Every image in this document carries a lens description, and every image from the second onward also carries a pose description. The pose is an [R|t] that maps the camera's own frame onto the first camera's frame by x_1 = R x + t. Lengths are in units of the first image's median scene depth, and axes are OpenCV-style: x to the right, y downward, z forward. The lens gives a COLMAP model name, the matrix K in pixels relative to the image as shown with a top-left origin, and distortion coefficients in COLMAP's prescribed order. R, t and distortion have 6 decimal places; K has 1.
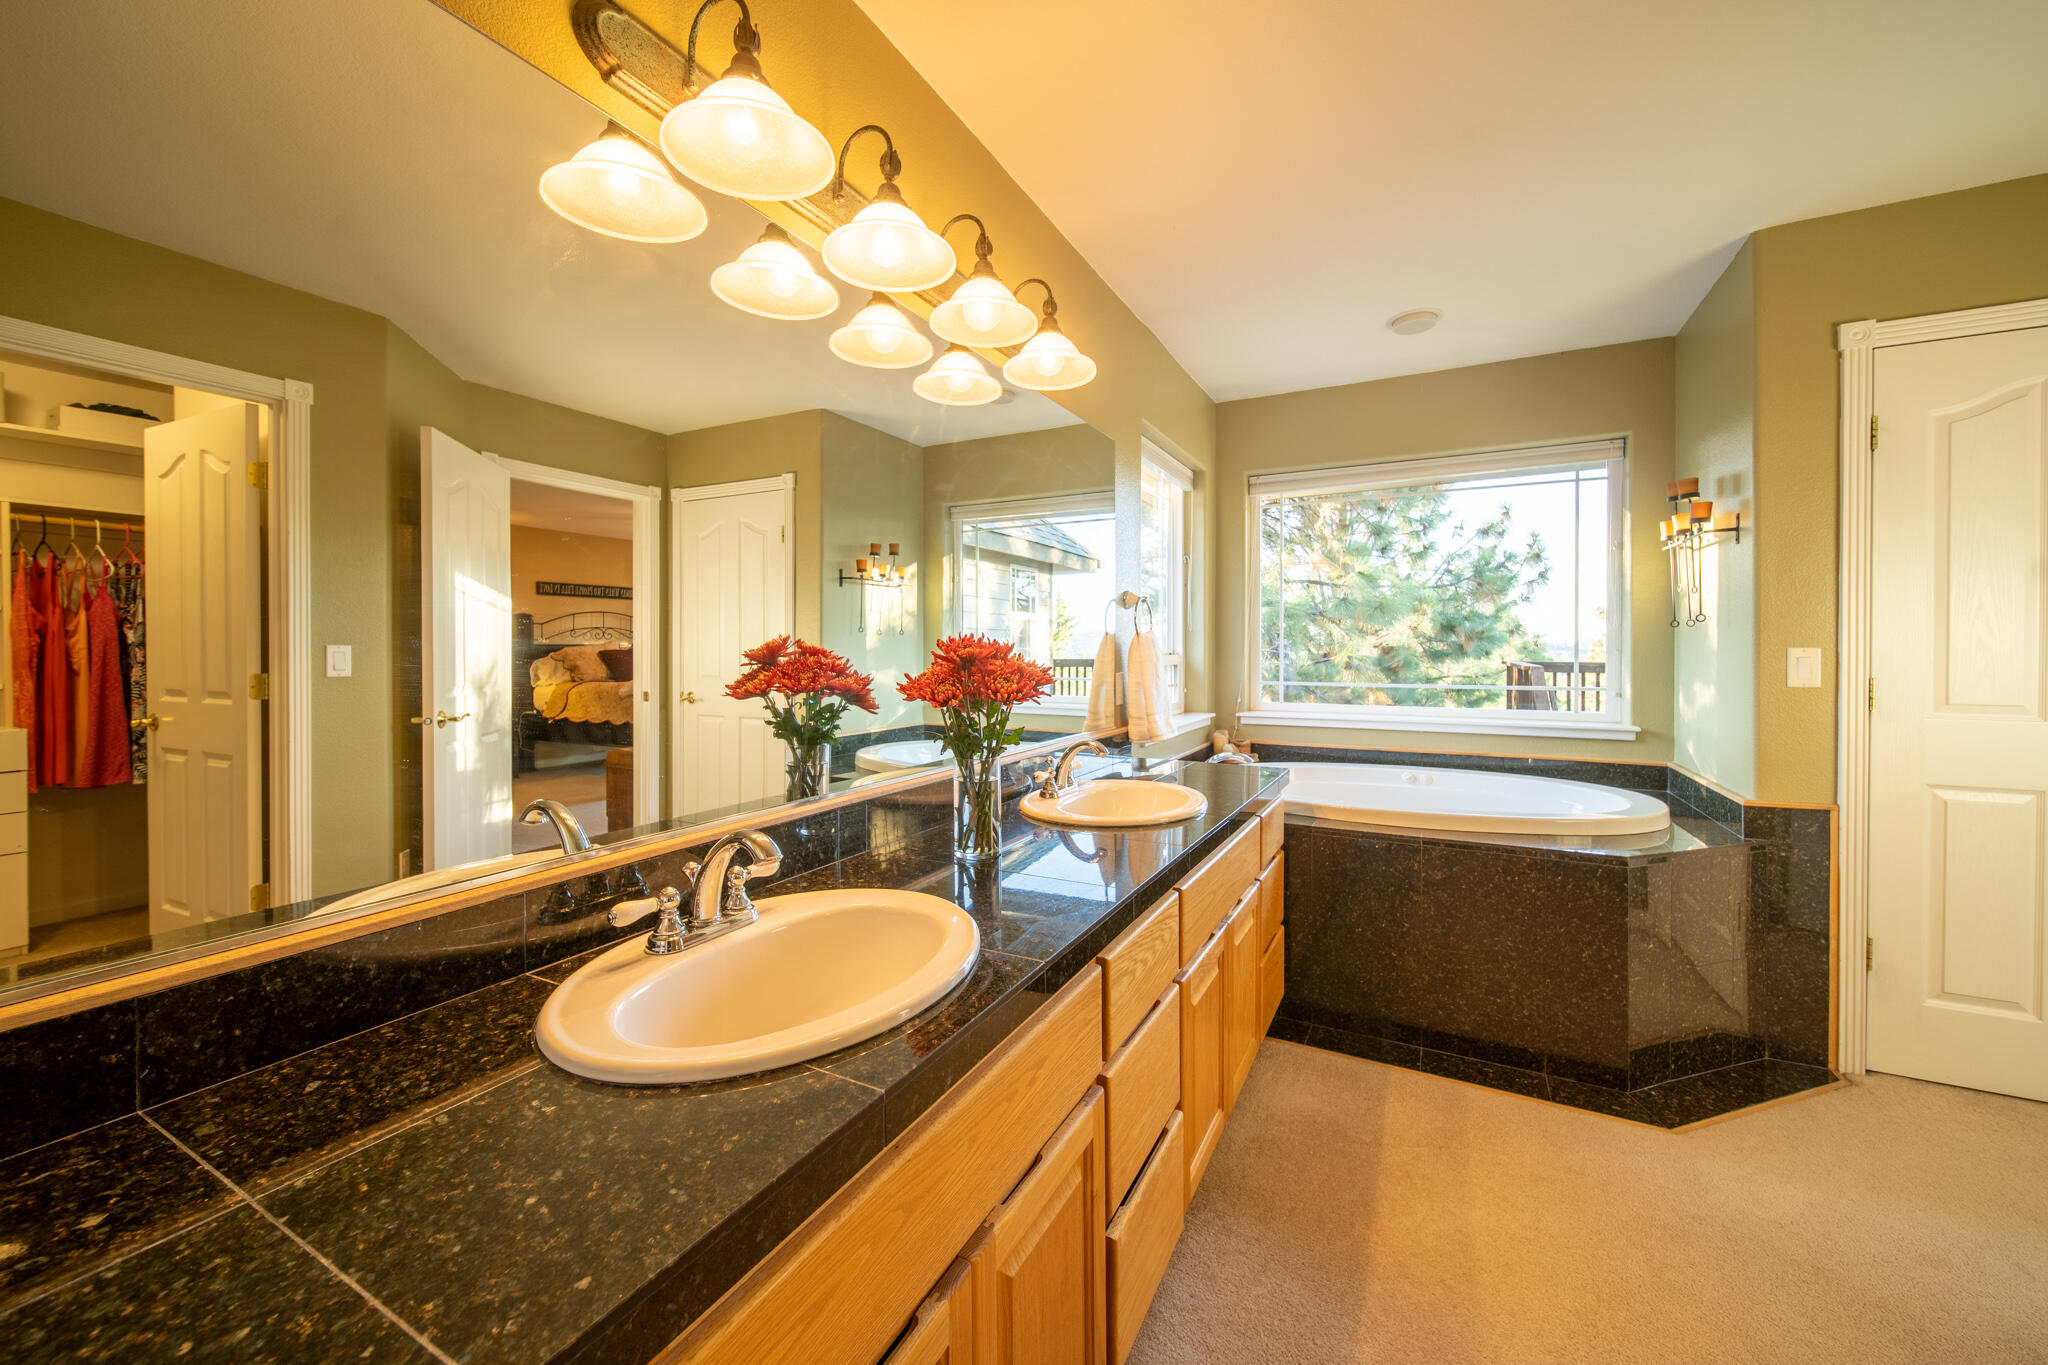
lens RADIAL K [[804.8, 0, 968.6], [0, 804.8, 661.4], [0, 0, 1]] dist [0.002748, 0.000117]
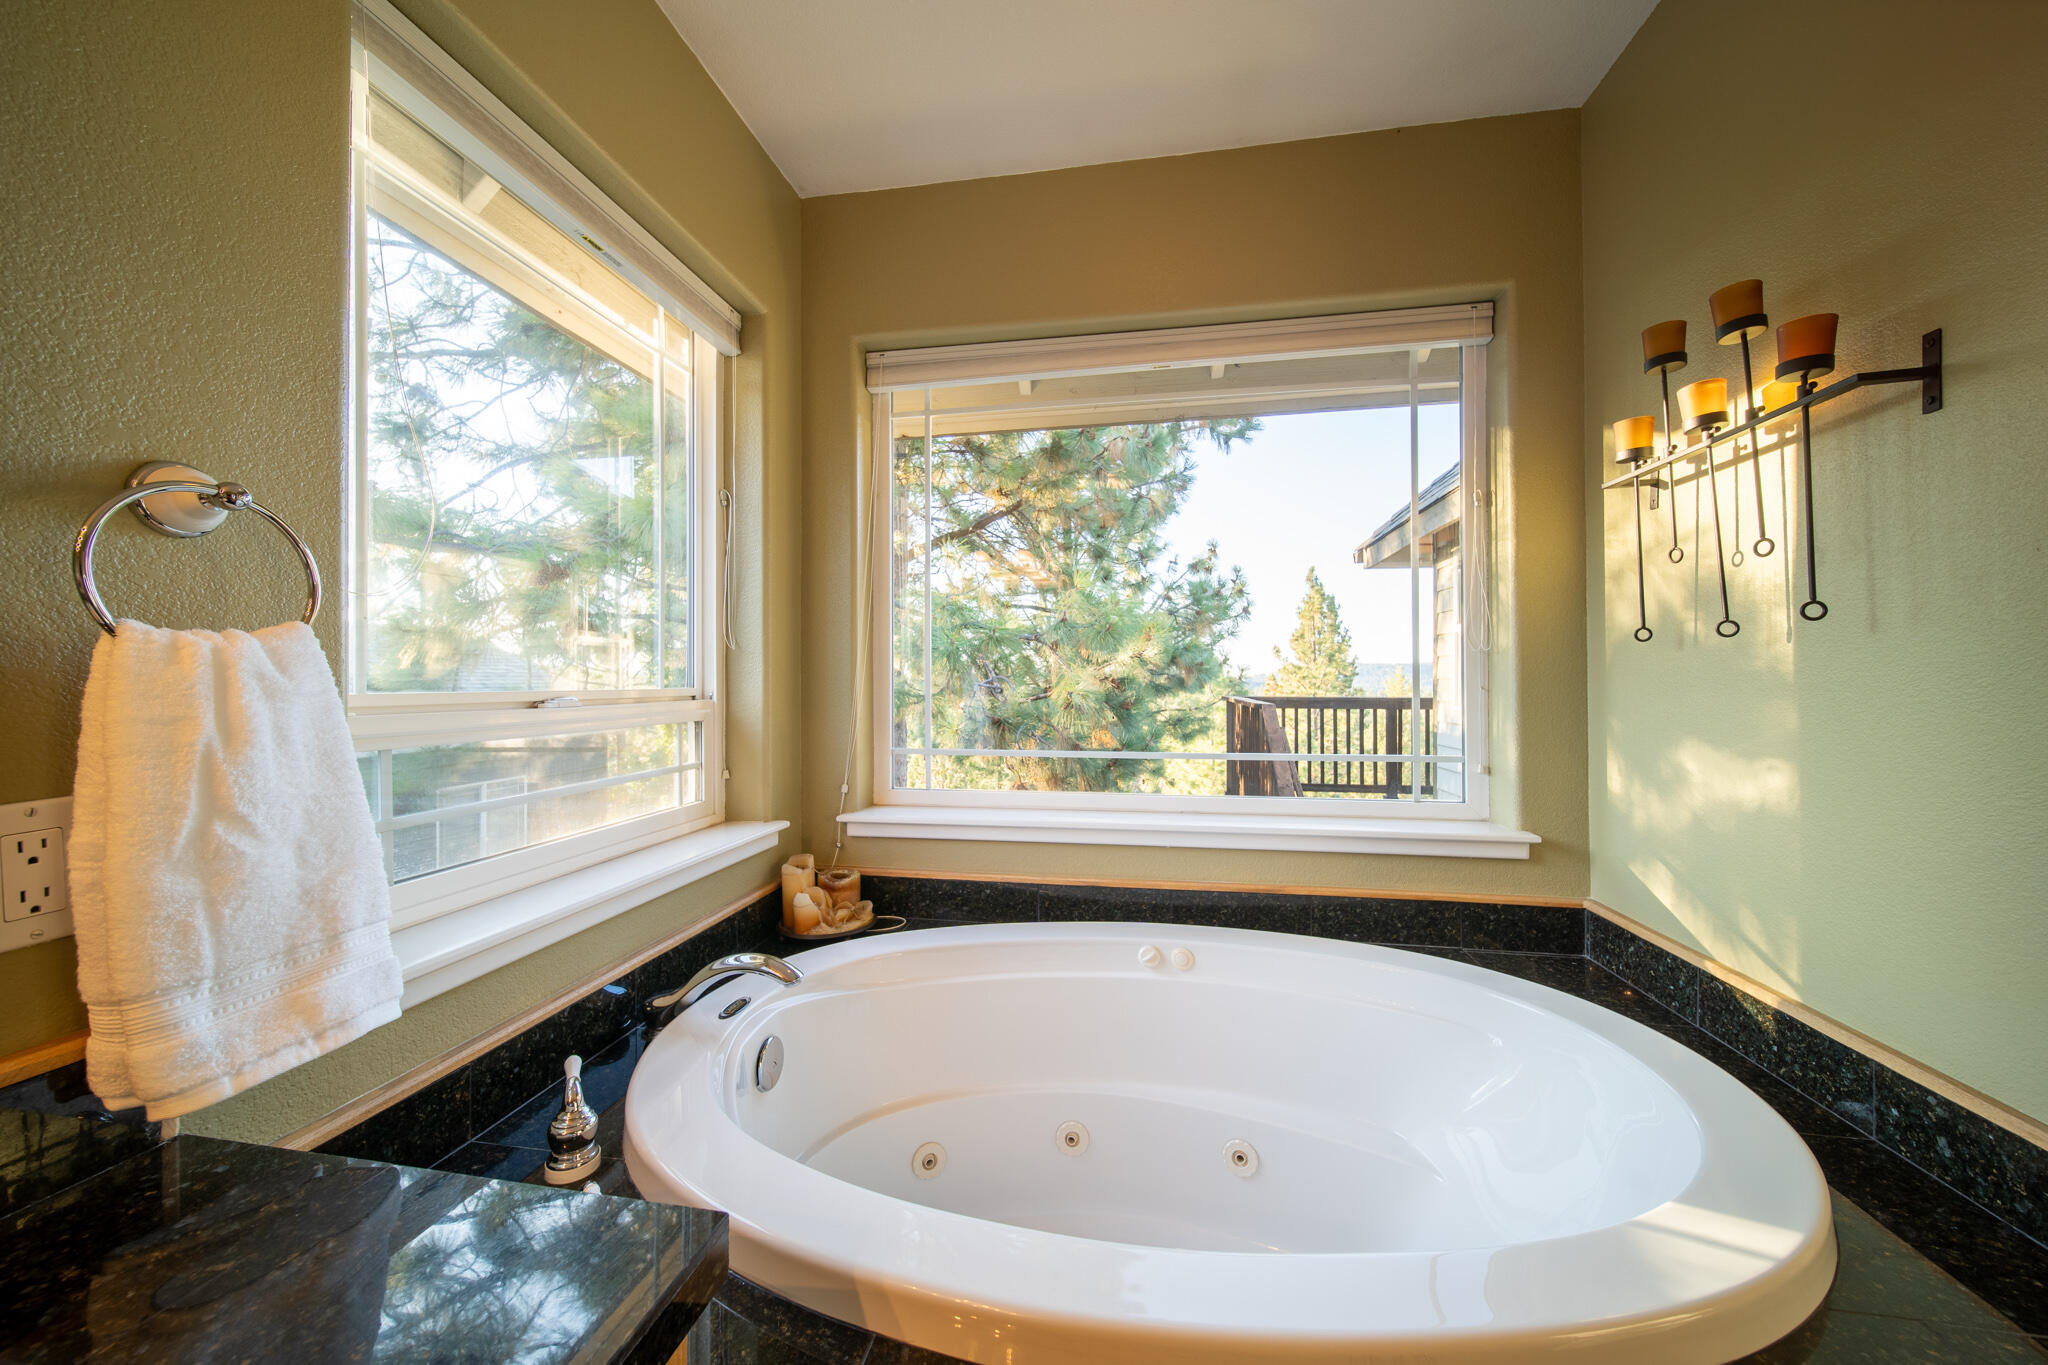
lens RADIAL K [[739.0, 0, 1019.9], [0, 739.0, 682.2], [0, 0, 1]] dist [-0.001285, -0.000134]
pose [[0.937040, -0.002226, 0.349215, 0.206015], [0.007381, 0.999883, -0.013432, -0.008253], [-0.349145, 0.015164, 0.936946, 0.394095]]
